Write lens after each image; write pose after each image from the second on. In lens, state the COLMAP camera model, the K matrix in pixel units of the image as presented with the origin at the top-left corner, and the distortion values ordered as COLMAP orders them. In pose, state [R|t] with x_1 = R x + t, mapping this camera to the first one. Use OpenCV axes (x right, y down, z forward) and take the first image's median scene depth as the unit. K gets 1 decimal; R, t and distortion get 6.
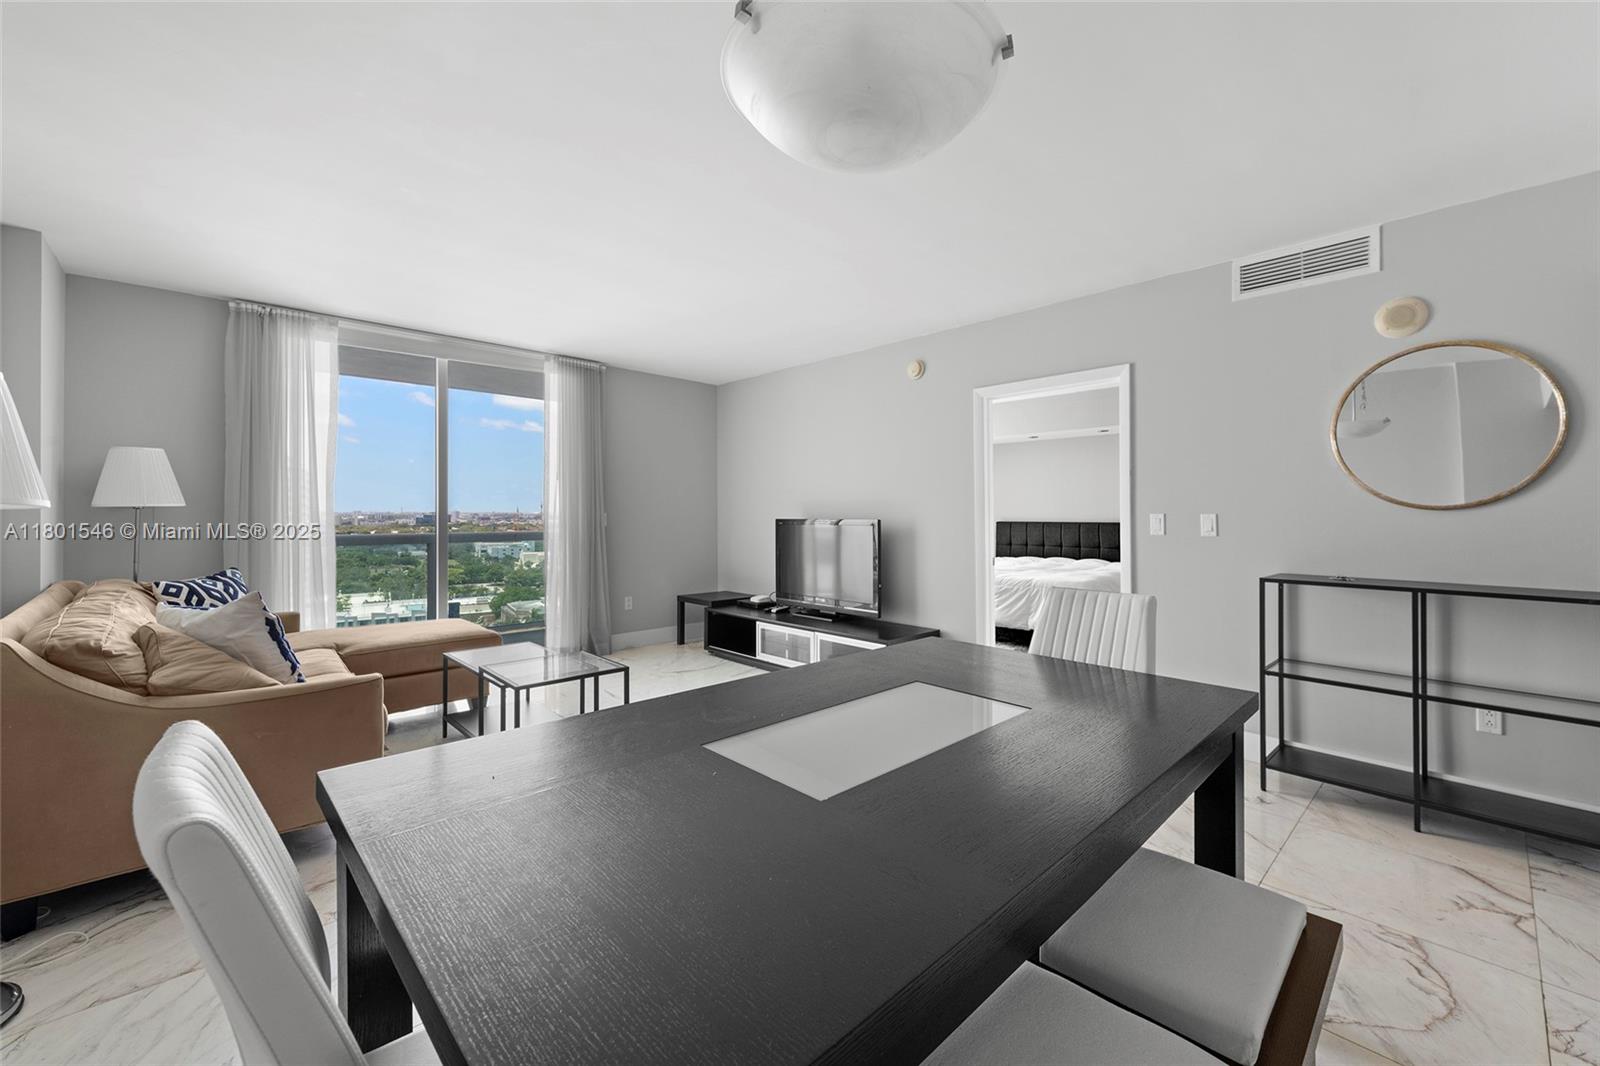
lens RADIAL K [[642.3, 0, 810.0], [0, 642.3, 507.1], [0, 0, 1]] dist [0.017991, -0.003784]
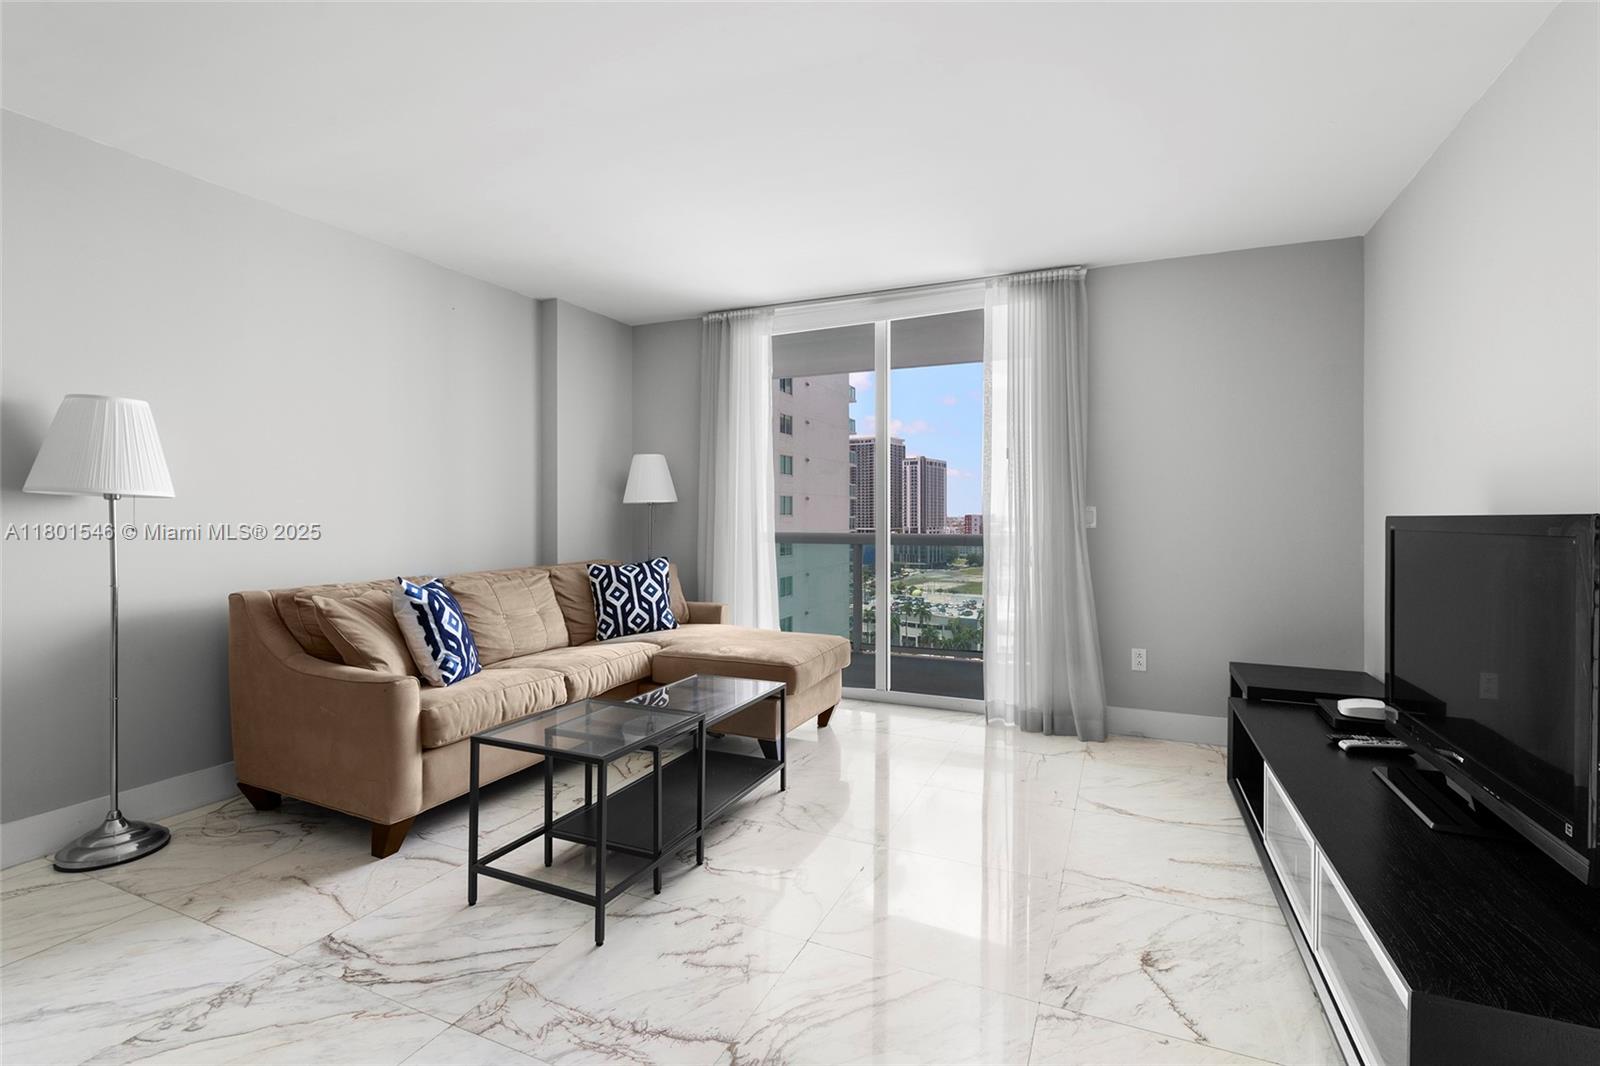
lens RADIAL K [[699.0, 0, 818.2], [0, 699.0, 522.5], [0, 0, 1]] dist [-0.002968, 0.000249]
pose [[0.392463, 0.008327, -0.919730, 0.274363], [0.007163, 0.999901, 0.012109, 0.019537], [0.919740, -0.011341, 0.392364, 0.693625]]
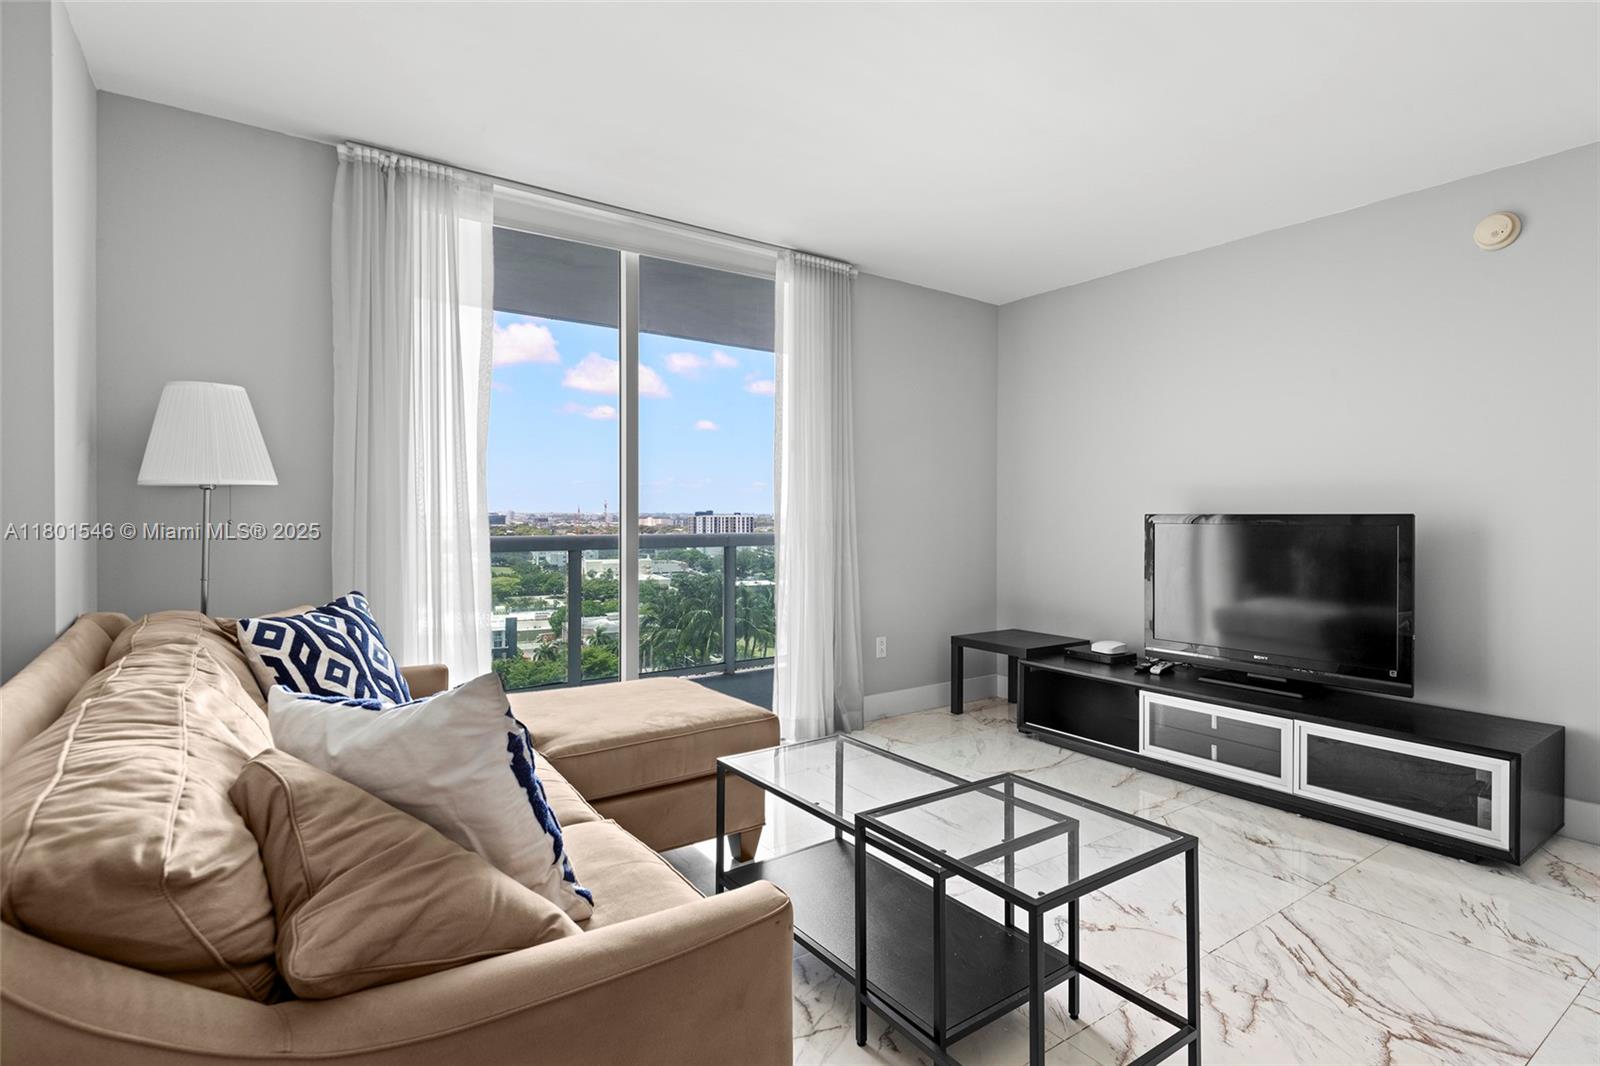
lens RADIAL K [[797.4, 0, 823.5], [0, 797.4, 510.2], [0, 0, 1]] dist [0.021026, -0.005496]
pose [[0.991547, 0.001627, -0.129739, -0.344673], [-0.001037, 0.999989, 0.004615, 0.015968], [0.129745, -0.004441, 0.991537, 0.313766]]
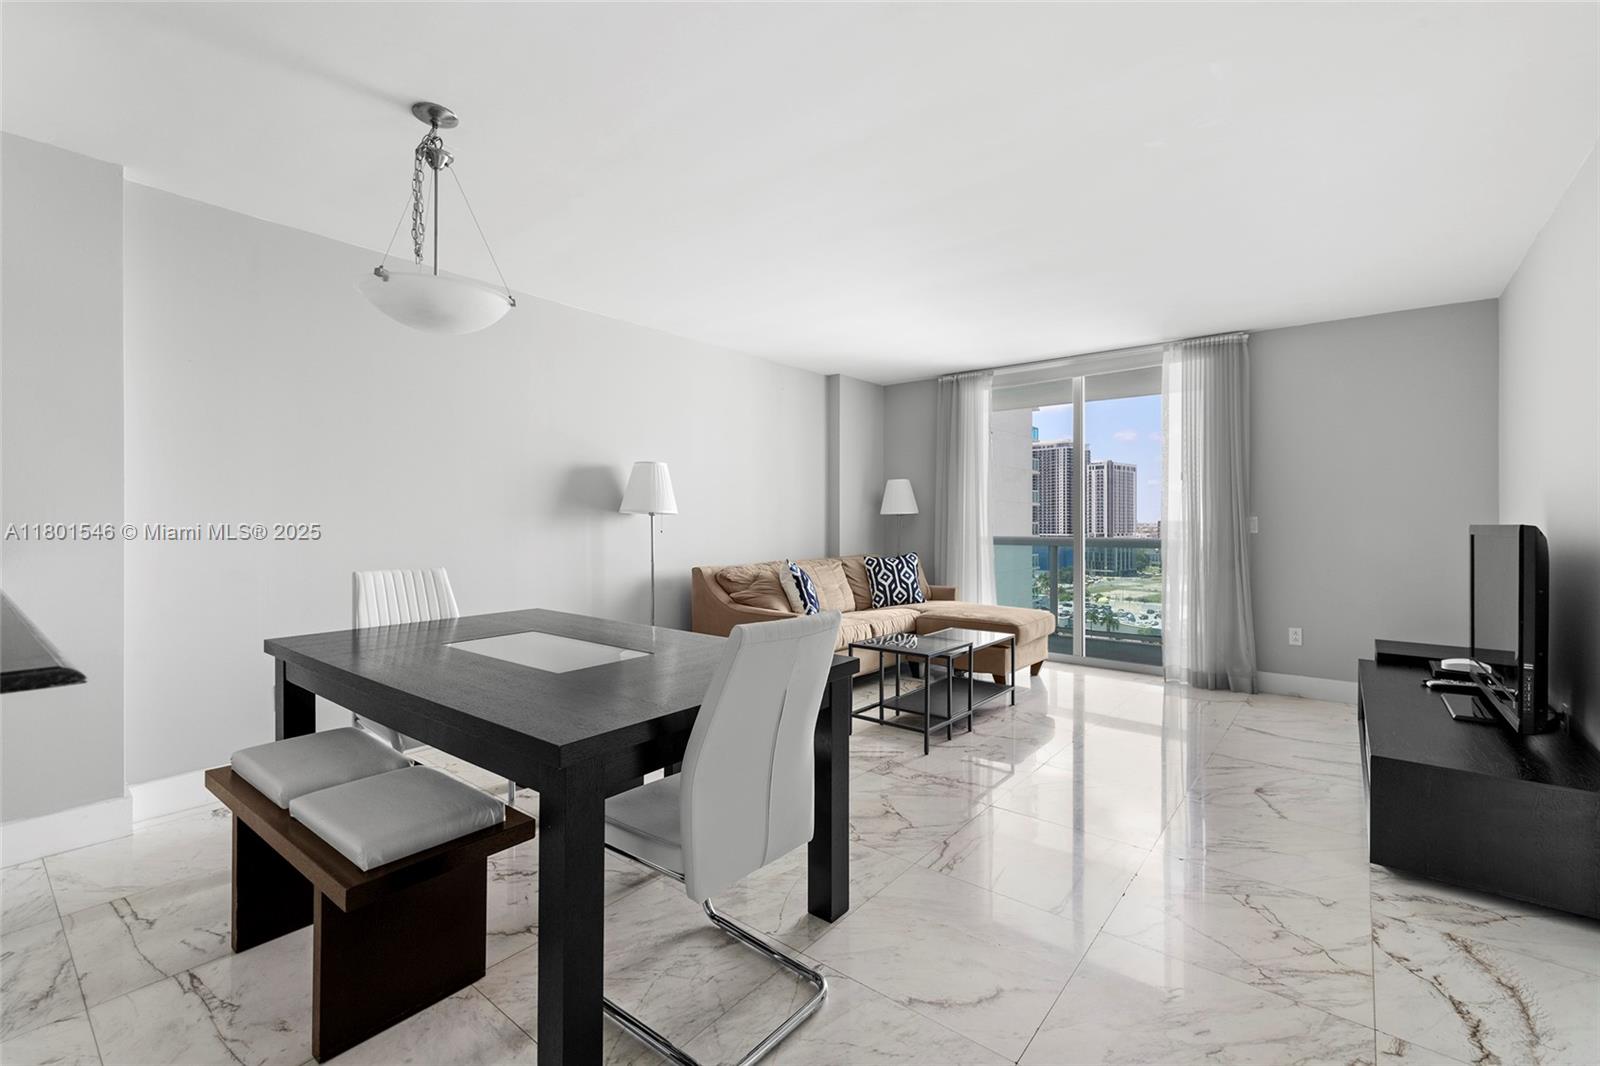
lens RADIAL K [[661.5, 0, 817.2], [0, 661.5, 526.1], [0, 0, 1]] dist [0.003093, -0.002442]
pose [[0.135127, 0.005217, -0.990815, 0.590881], [0.008788, 0.999941, 0.006463, 0.014555], [0.990789, -0.009580, 0.135073, 0.494542]]
